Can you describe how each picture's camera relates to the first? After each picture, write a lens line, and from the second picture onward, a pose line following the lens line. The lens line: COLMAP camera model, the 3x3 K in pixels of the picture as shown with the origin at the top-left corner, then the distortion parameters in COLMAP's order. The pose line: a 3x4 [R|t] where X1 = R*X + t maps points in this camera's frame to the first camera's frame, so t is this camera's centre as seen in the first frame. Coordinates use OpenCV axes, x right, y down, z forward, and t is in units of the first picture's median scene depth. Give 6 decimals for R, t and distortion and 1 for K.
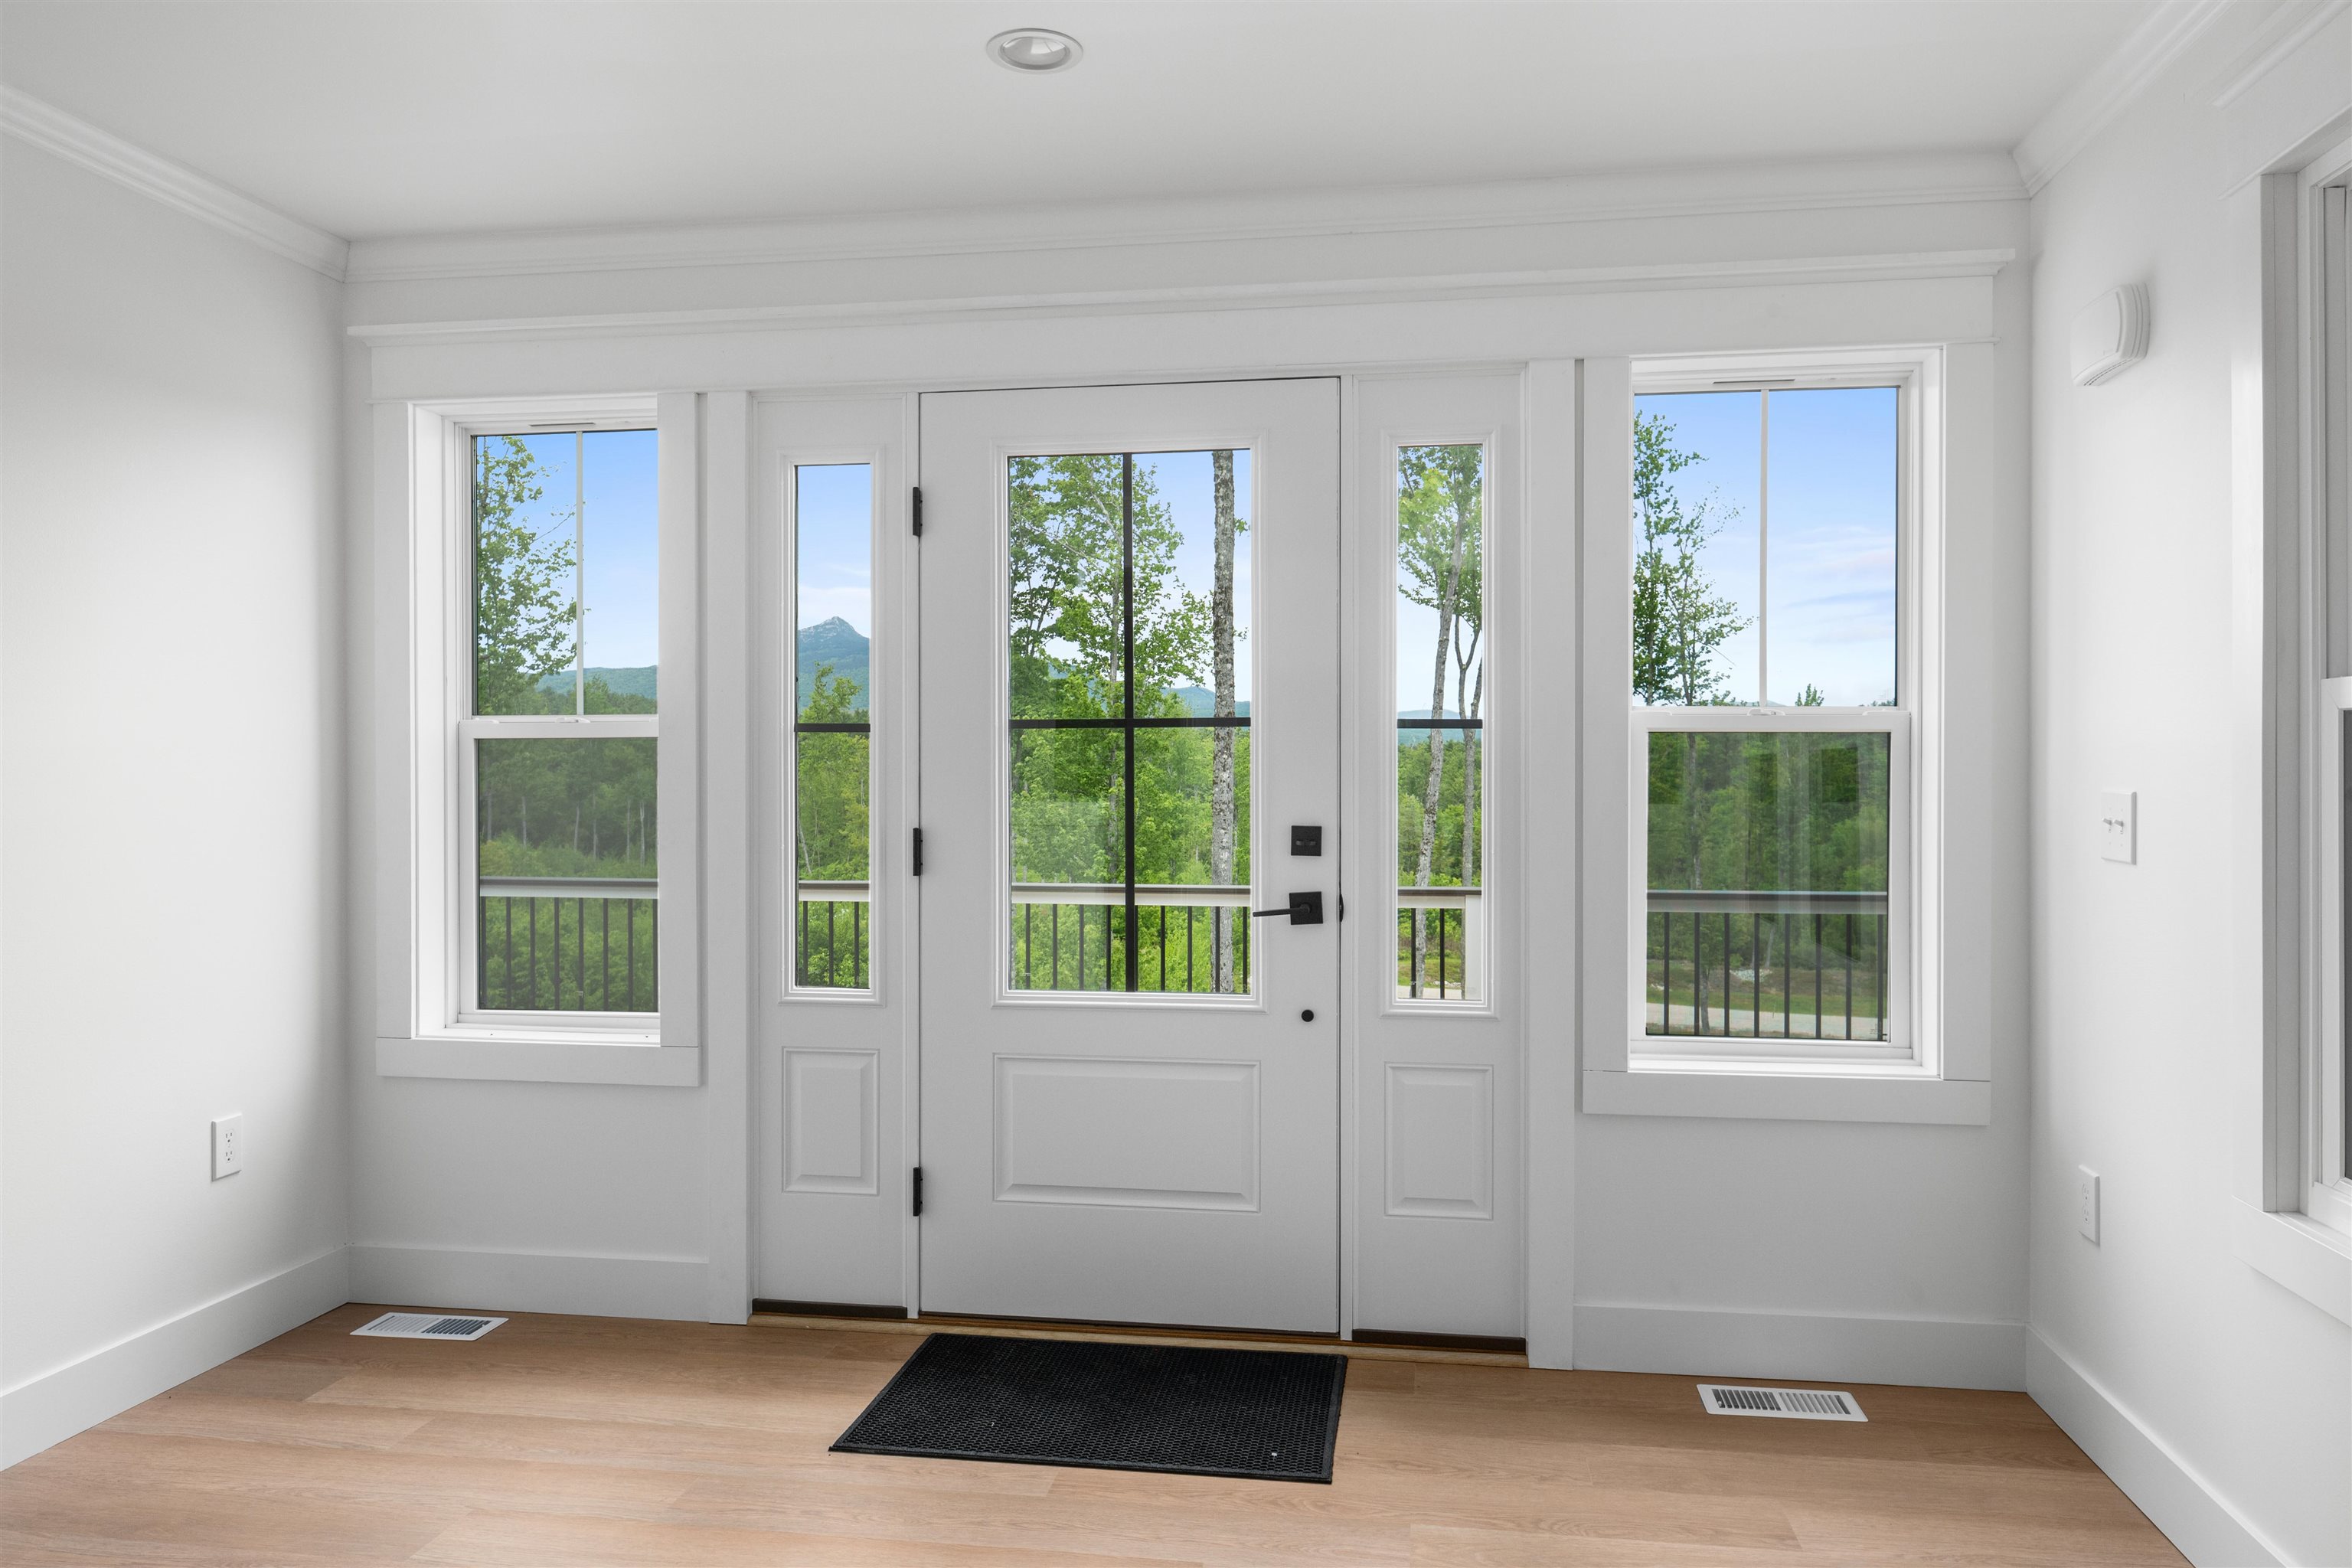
lens RADIAL K [[1567.4, 0, 1174.1], [0, 1567.4, 751.5], [0, 0, 1]] dist [0.002496, -0.004535]
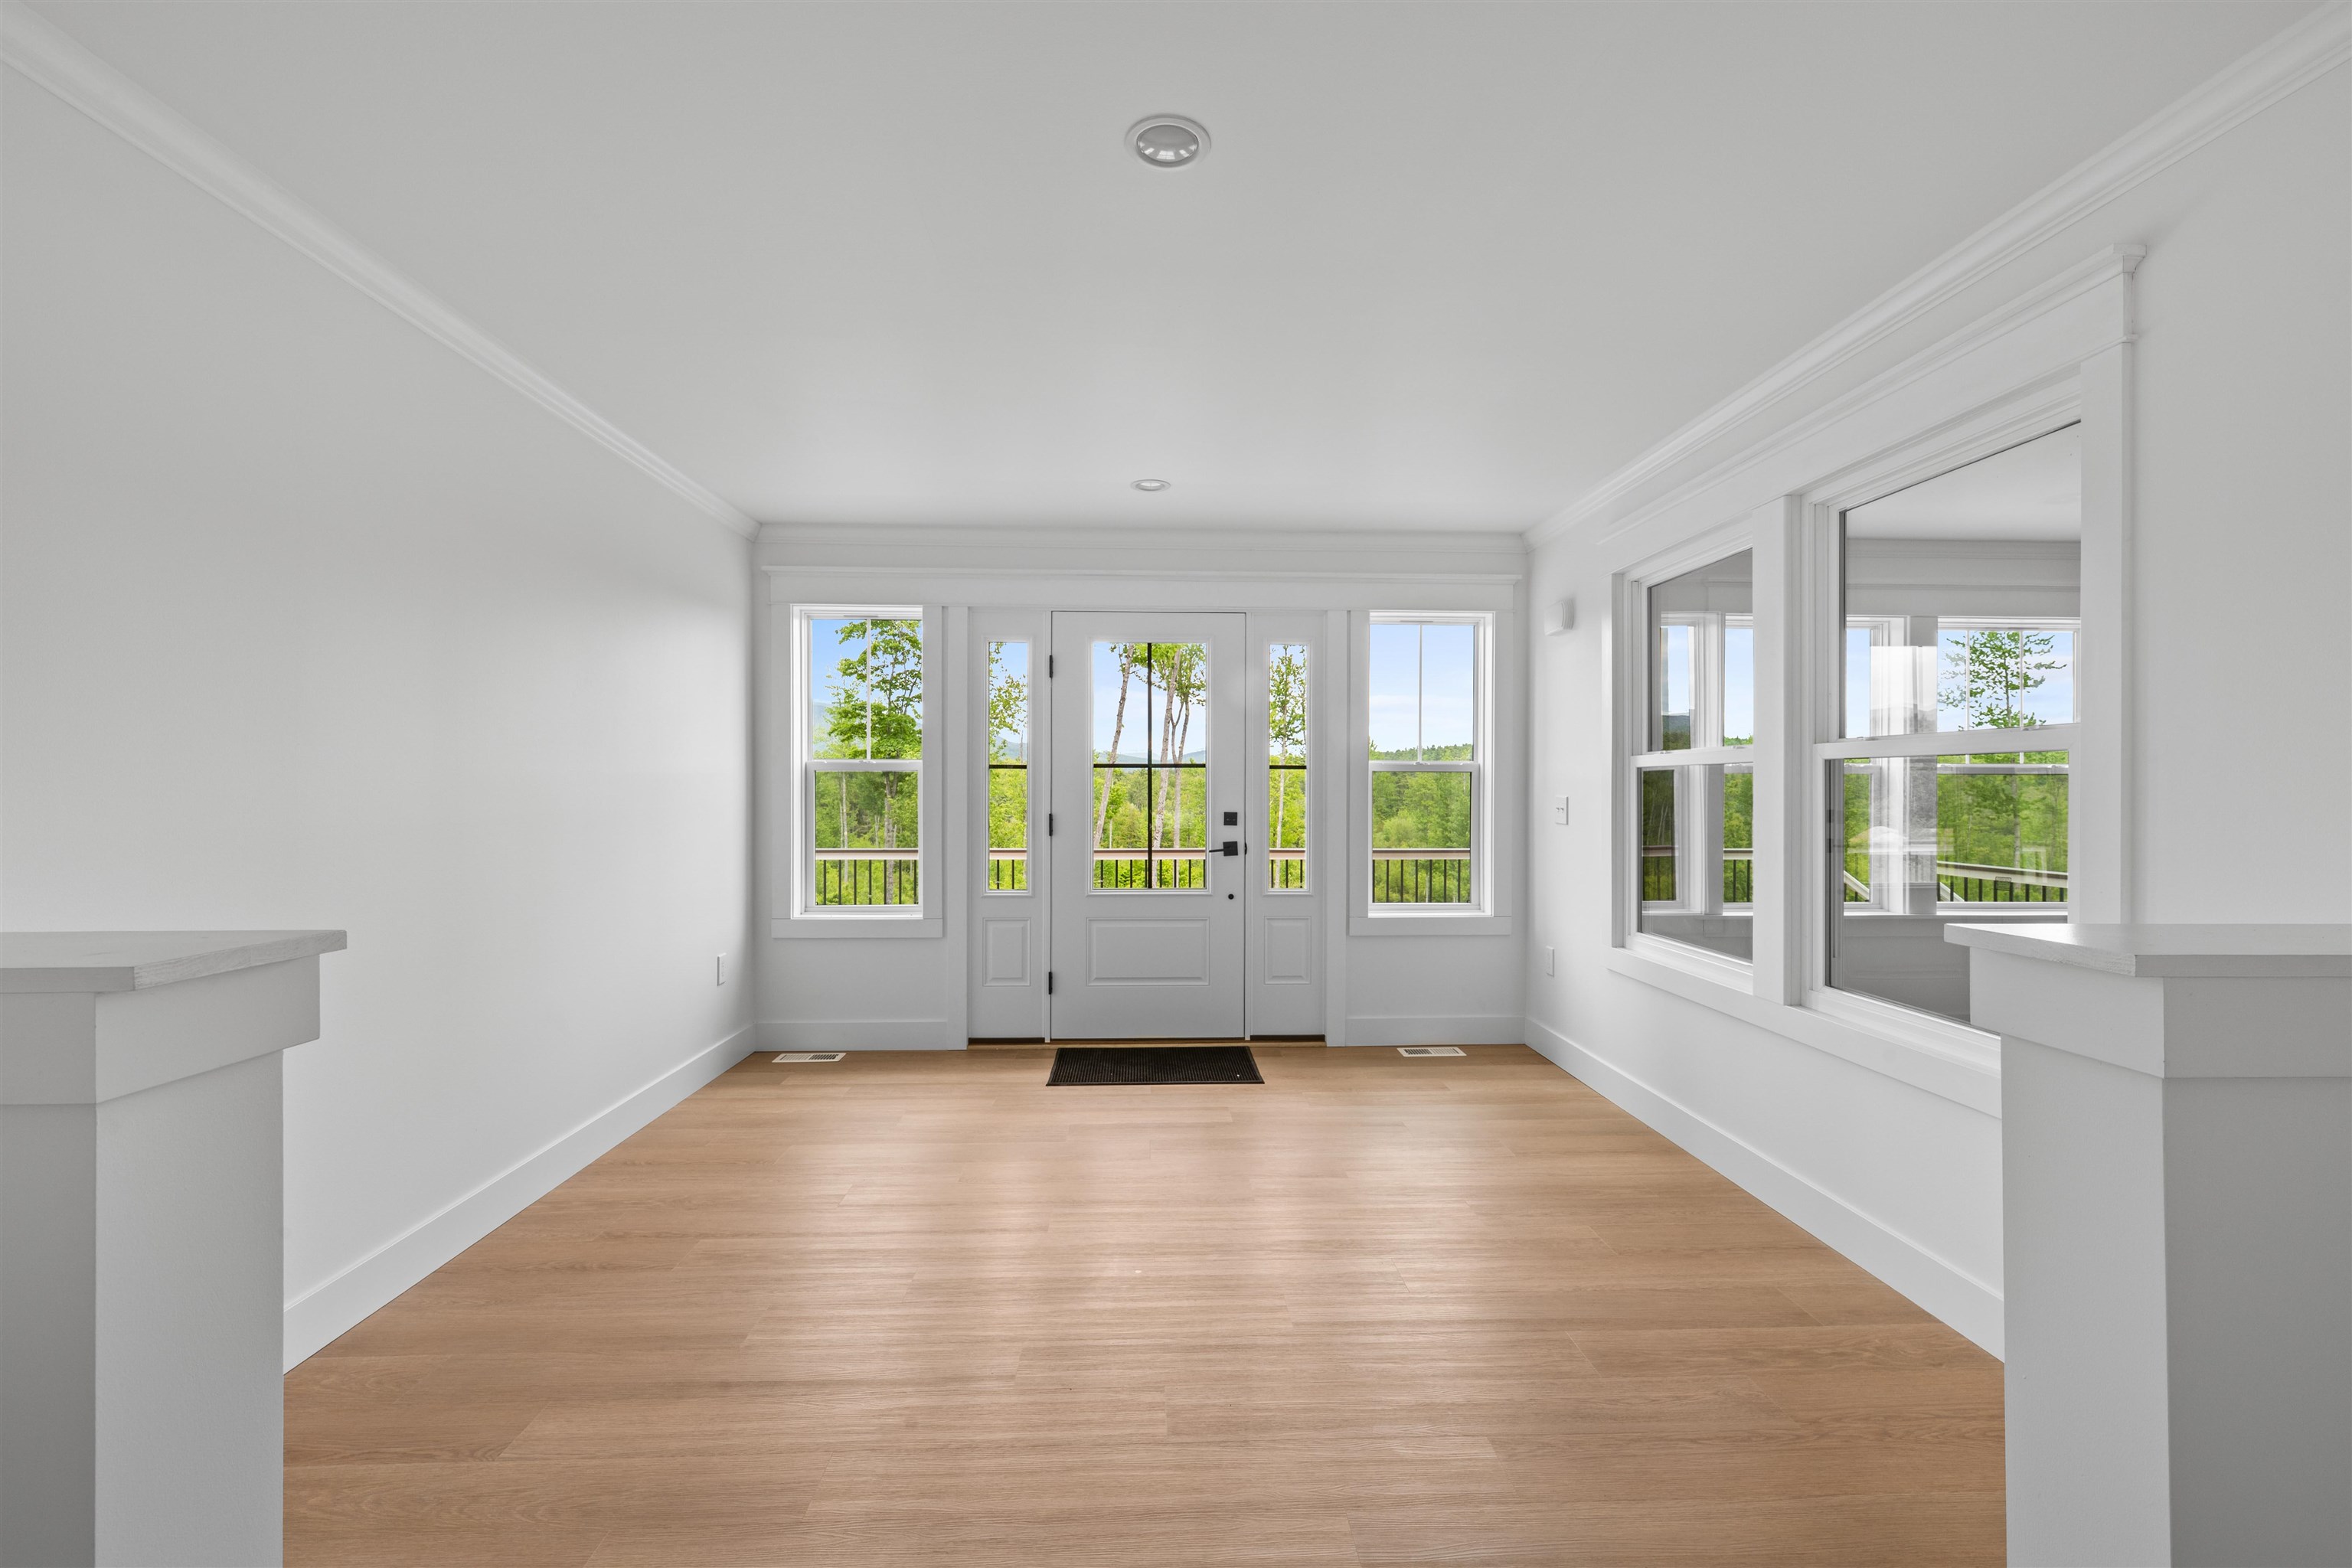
lens RADIAL K [[1021.4, 0, 1171.3], [0, 1021.4, 767.8], [0, 0, 1]] dist [0.001564, 0.000578]
pose [[0.980912, 0.006417, 0.194348, -0.285306], [-0.004923, 0.999955, -0.008170, -0.003503], [-0.194391, 0.007058, 0.980899, -0.421025]]
